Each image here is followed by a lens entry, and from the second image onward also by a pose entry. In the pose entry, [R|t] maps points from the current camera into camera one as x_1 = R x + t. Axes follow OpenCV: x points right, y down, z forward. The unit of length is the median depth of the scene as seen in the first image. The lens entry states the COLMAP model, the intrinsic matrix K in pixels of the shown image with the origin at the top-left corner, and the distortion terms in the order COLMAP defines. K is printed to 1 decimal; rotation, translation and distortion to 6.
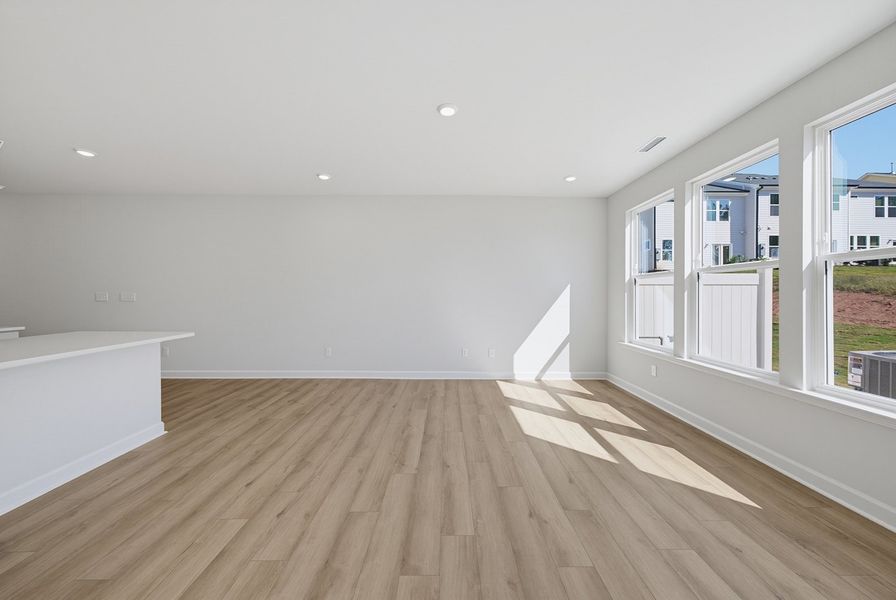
lens RADIAL K [[309.7, 0, 441.0], [0, 309.7, 296.6], [0, 0, 1]] dist [-0.001134, 0.000405]
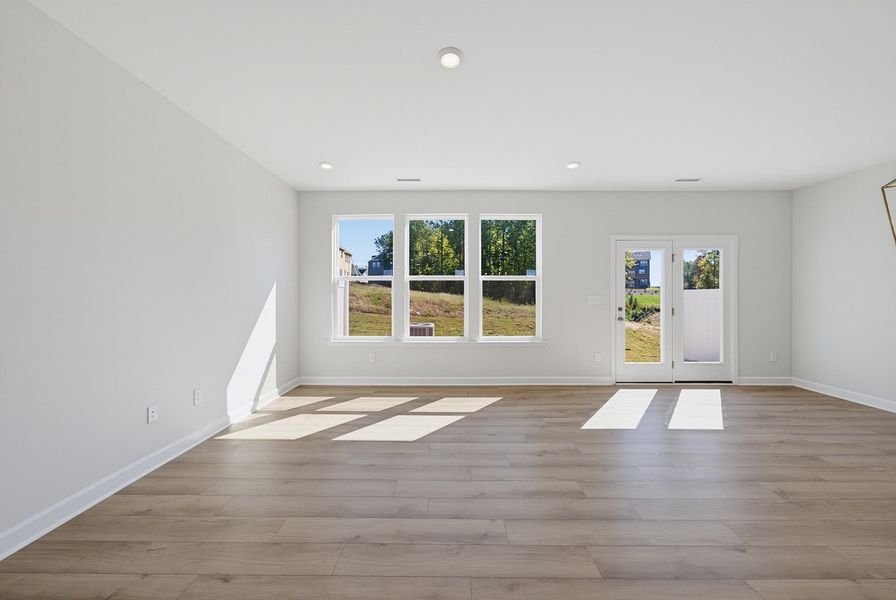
lens RADIAL K [[309.7, 0, 446.1], [0, 309.7, 313.6], [0, 0, 1]] dist [-0.001134, 0.000405]
pose [[-0.026010, -0.046571, 0.998576, -0.799402], [-0.004653, 0.998909, 0.046465, 0.003444], [-0.999651, -0.003438, -0.026198, 1.101450]]
